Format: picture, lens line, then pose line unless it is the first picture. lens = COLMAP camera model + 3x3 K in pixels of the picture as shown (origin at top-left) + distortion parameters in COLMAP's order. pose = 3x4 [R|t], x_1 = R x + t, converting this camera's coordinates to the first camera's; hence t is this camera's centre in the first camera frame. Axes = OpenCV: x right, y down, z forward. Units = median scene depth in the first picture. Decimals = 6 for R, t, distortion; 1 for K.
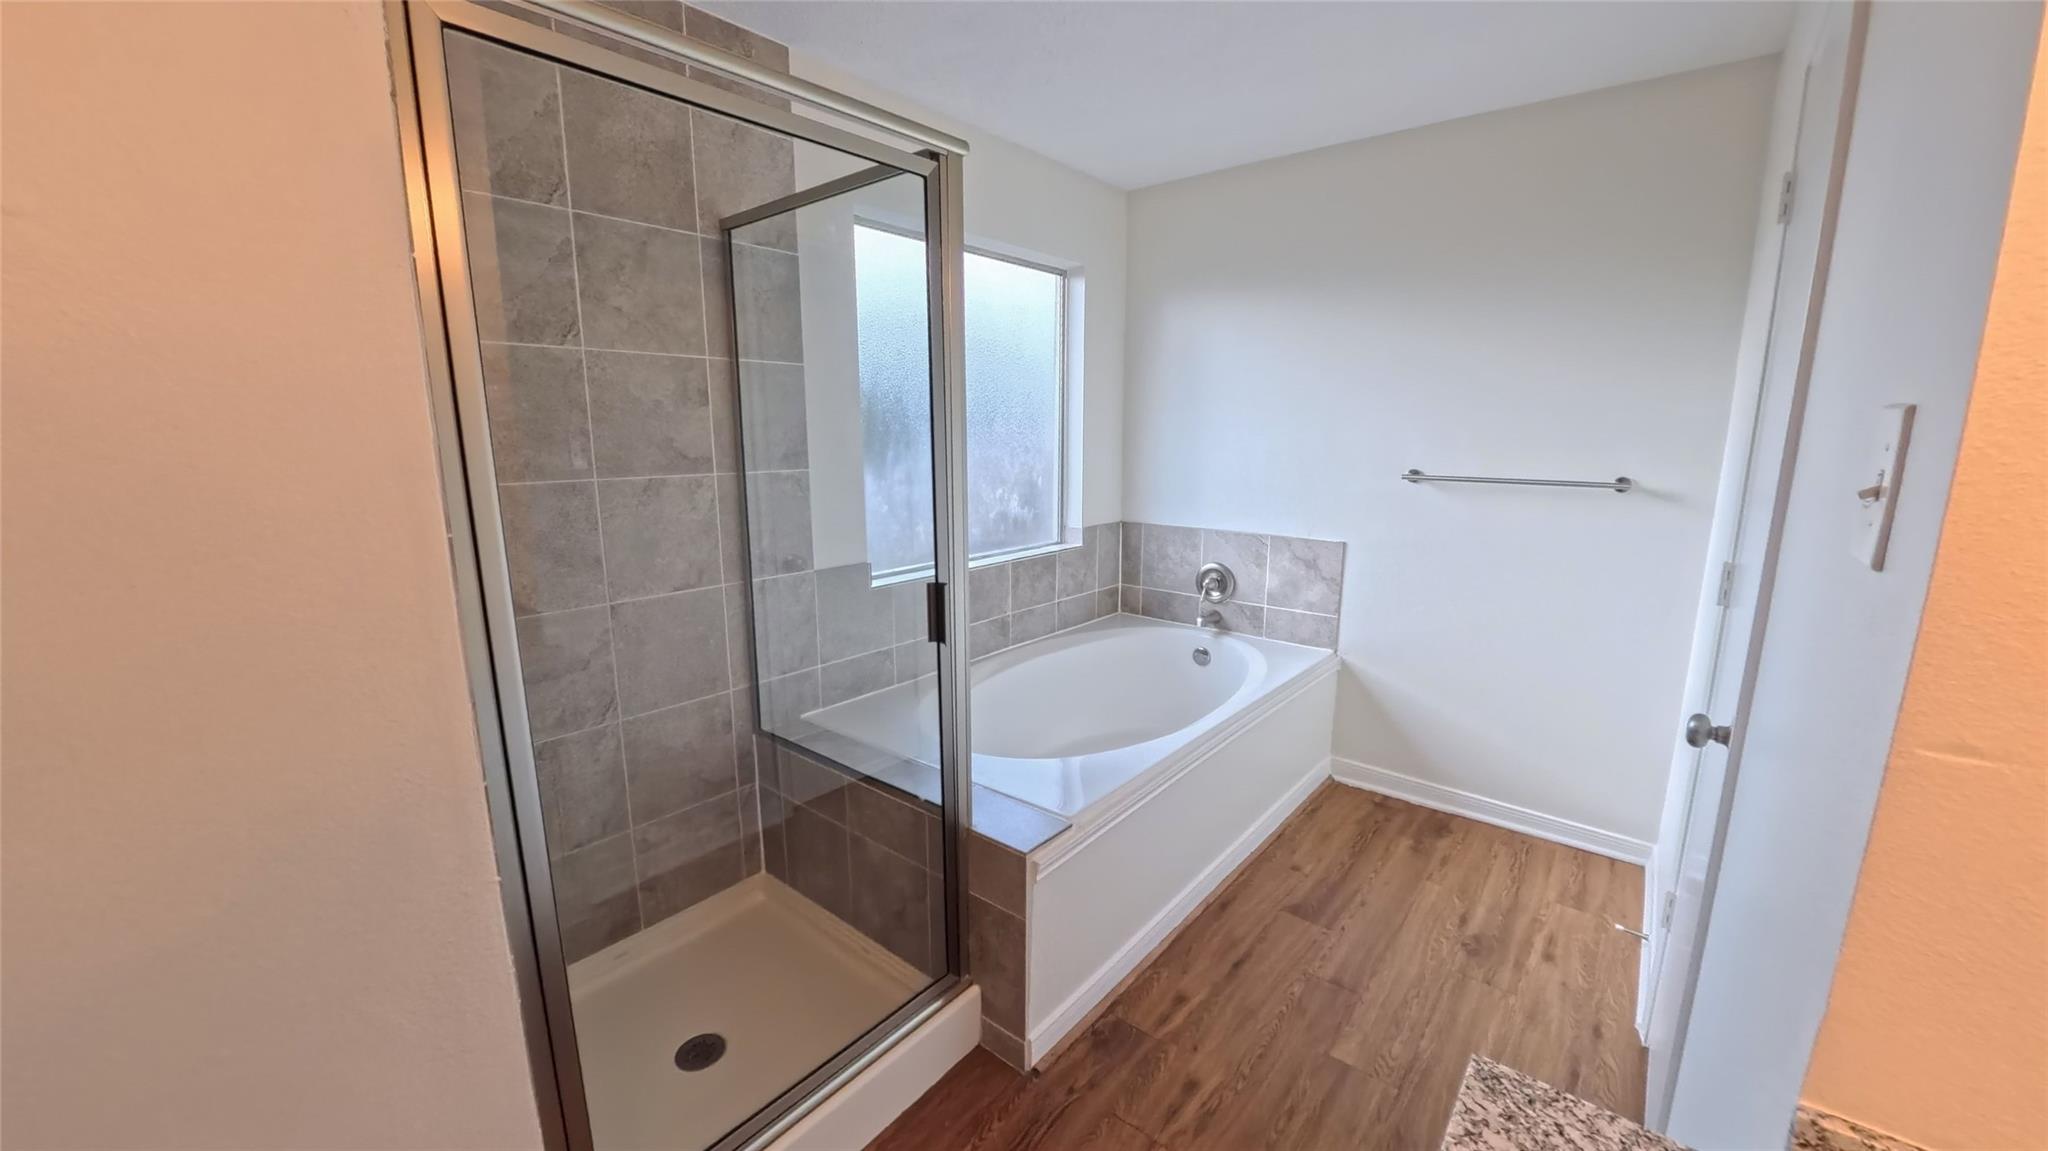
lens RADIAL K [[776.5, 0, 1029.7], [0, 776.5, 577.9], [0, 0, 1]] dist [-0.001059, 0.000024]
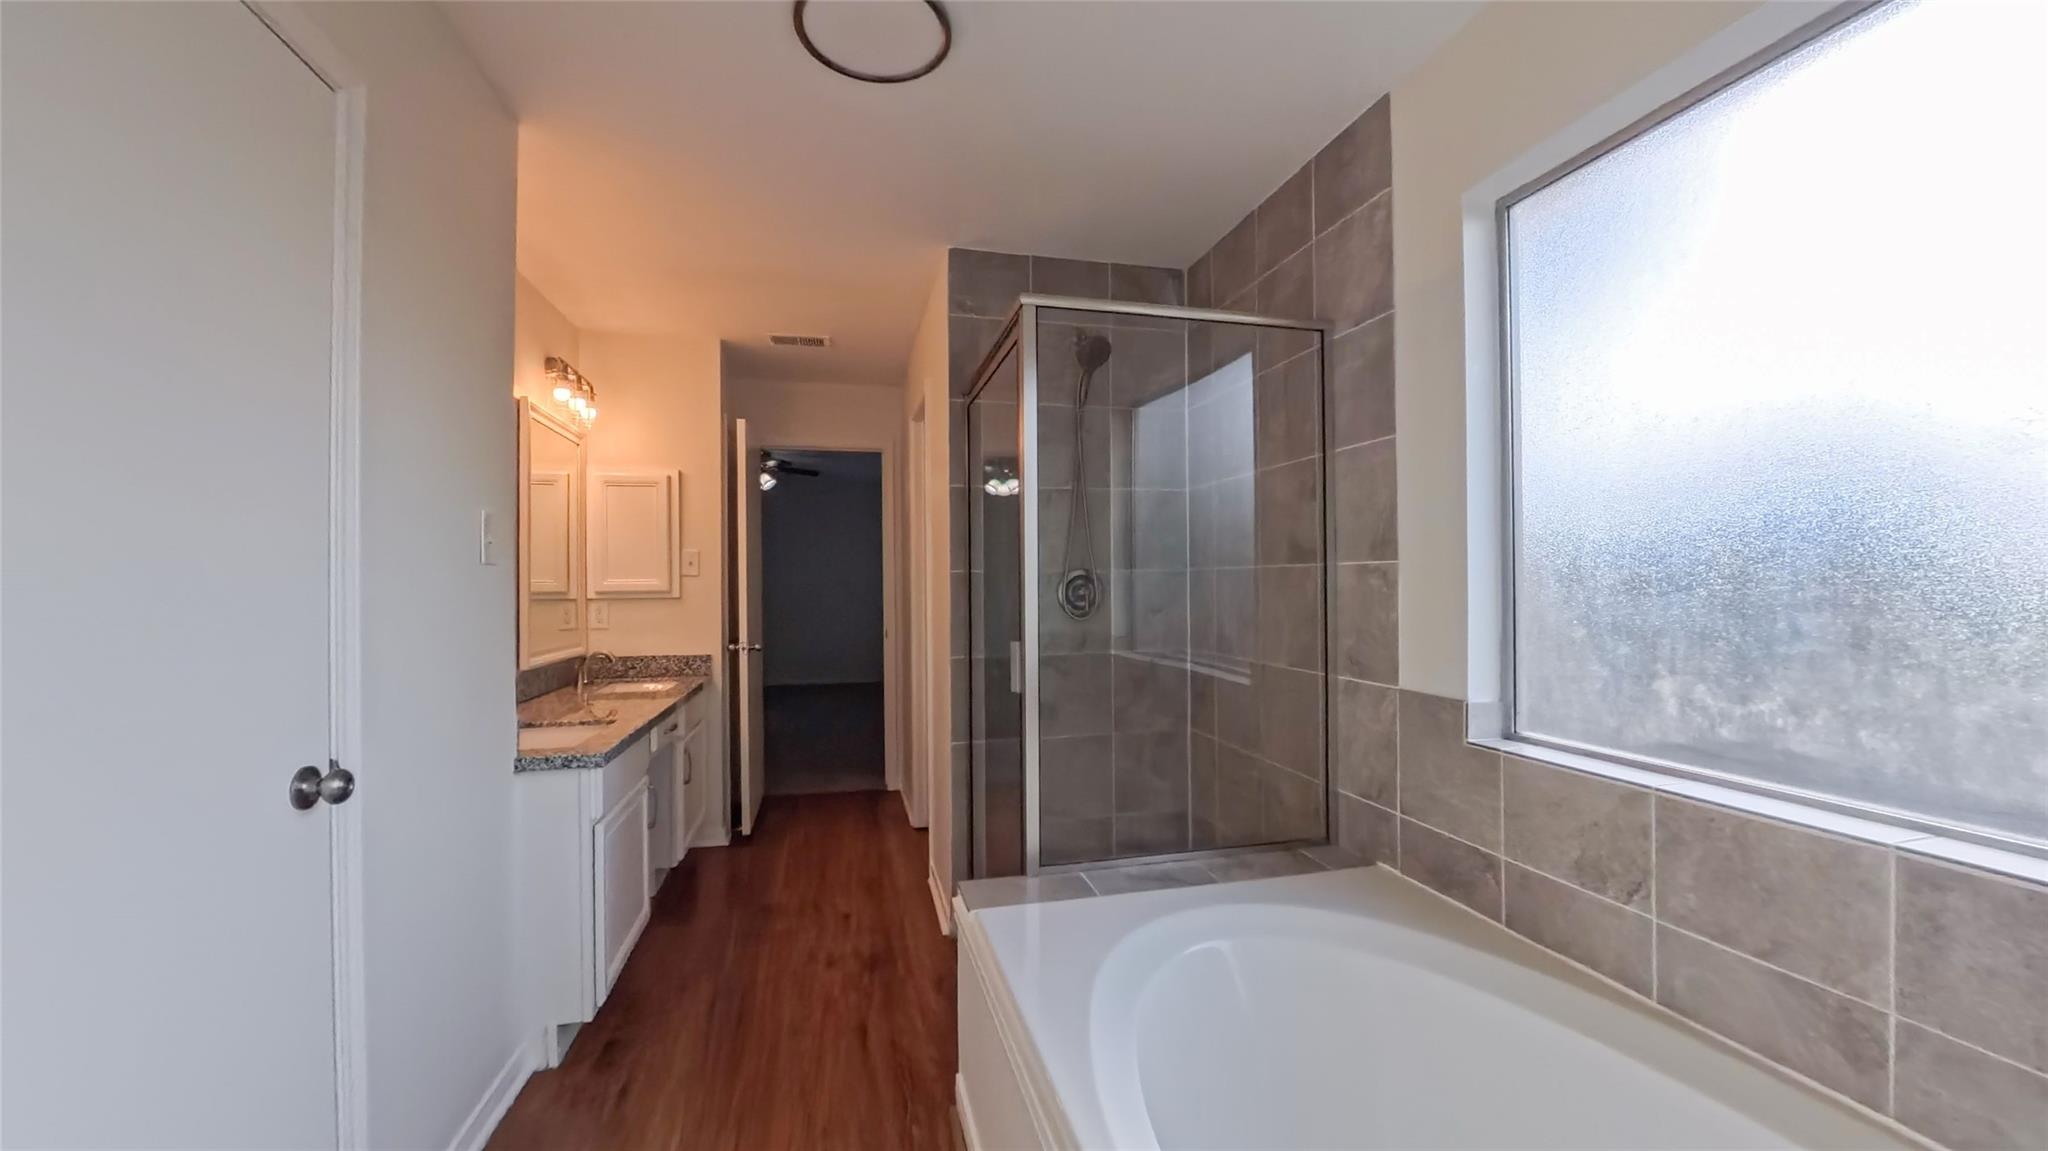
lens RADIAL K [[776.5, 0, 1025.7], [0, 776.5, 577.7], [0, 0, 1]] dist [-0.001059, 0.000024]
pose [[-0.598133, 0.005022, -0.801381, 0.495630], [-0.137834, 0.984434, 0.109045, -0.131408], [0.789455, 0.175681, -0.588130, 0.979114]]
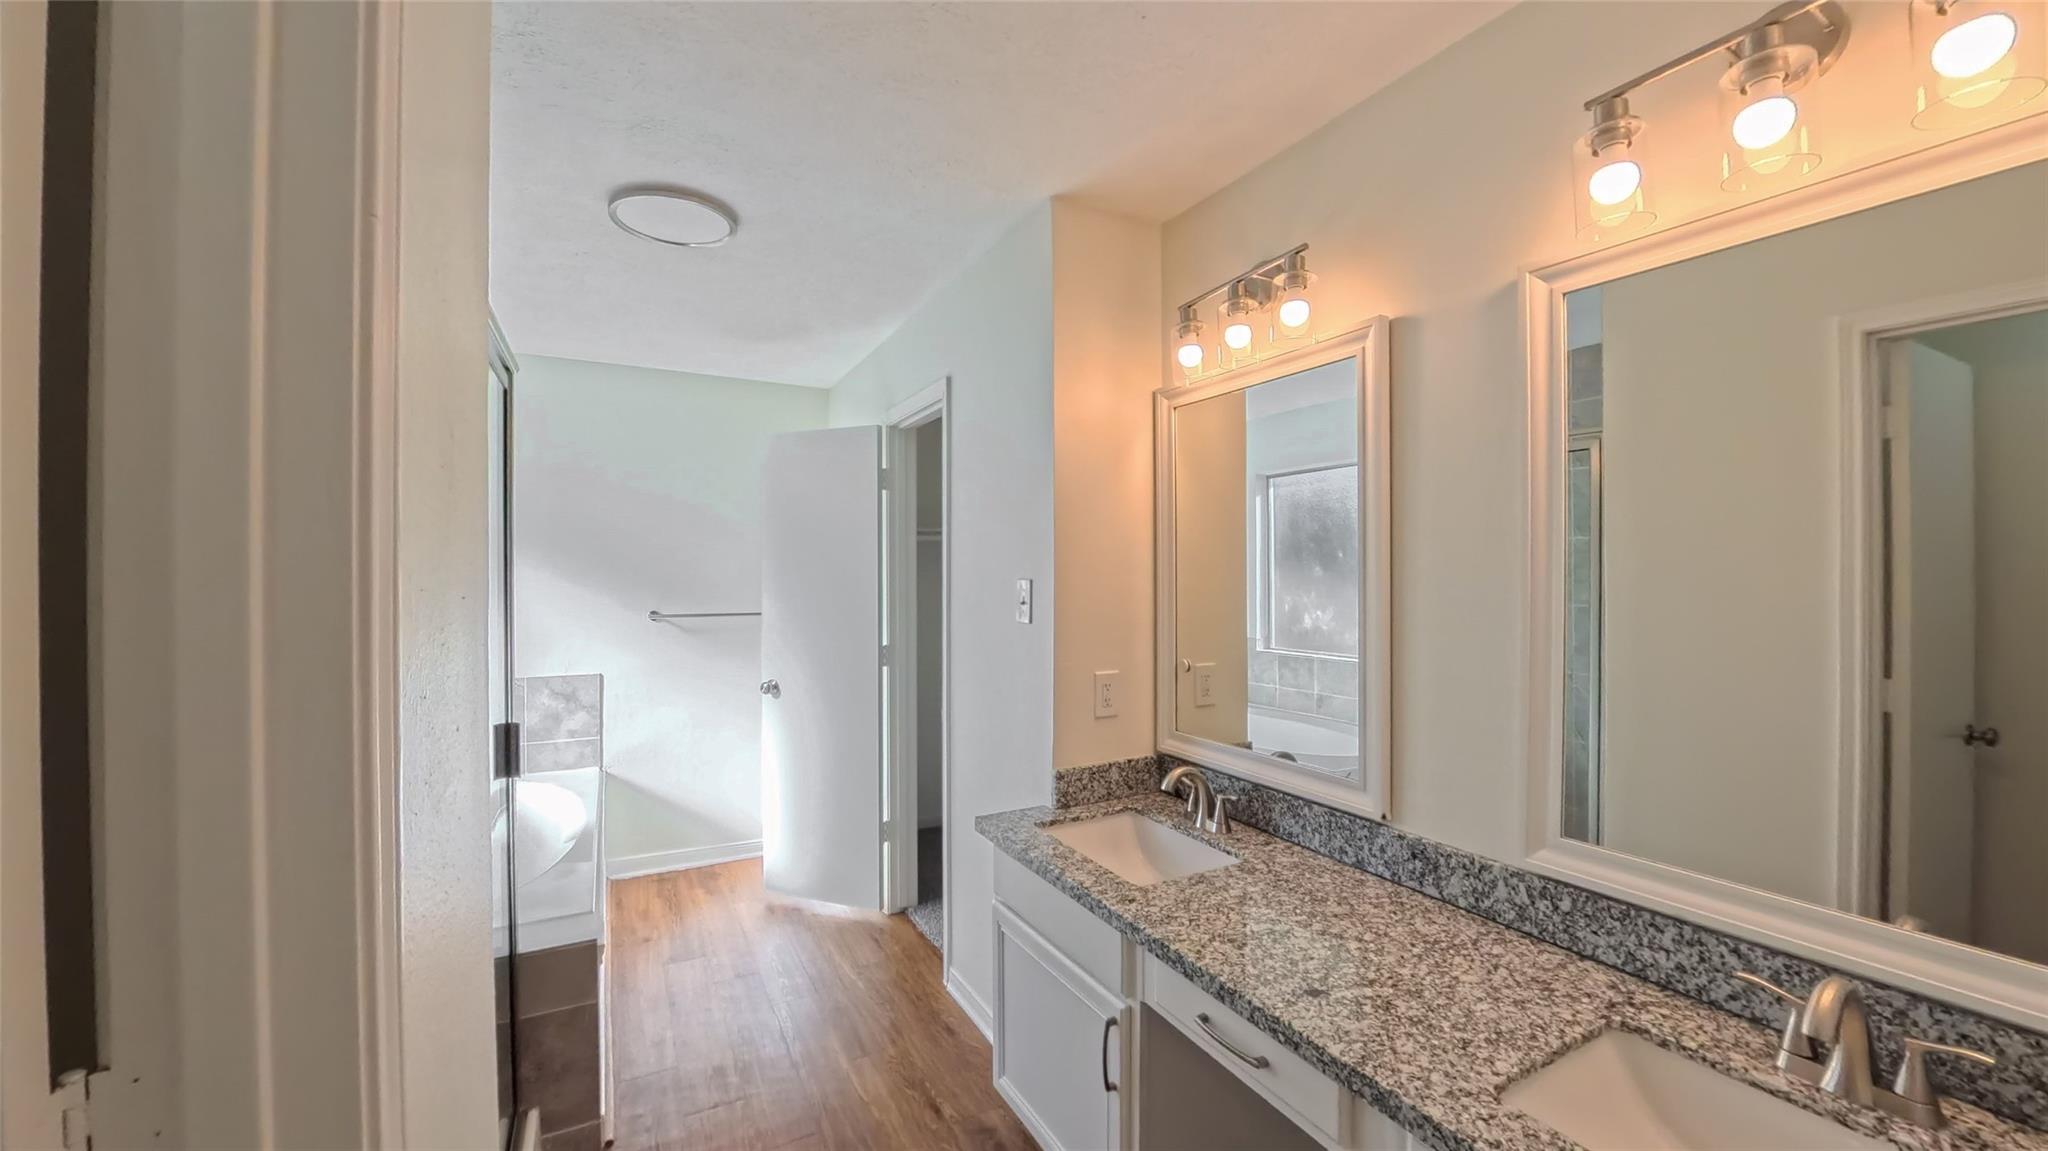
lens RADIAL K [[776.5, 0, 1028.6], [0, 776.5, 574.8], [0, 0, 1]] dist [-0.001059, 0.000024]
pose [[0.378863, -0.001891, 0.925451, -0.879074], [0.173597, 0.982392, -0.069061, 0.003777], [-0.909025, 0.186820, 0.372520, -0.156147]]
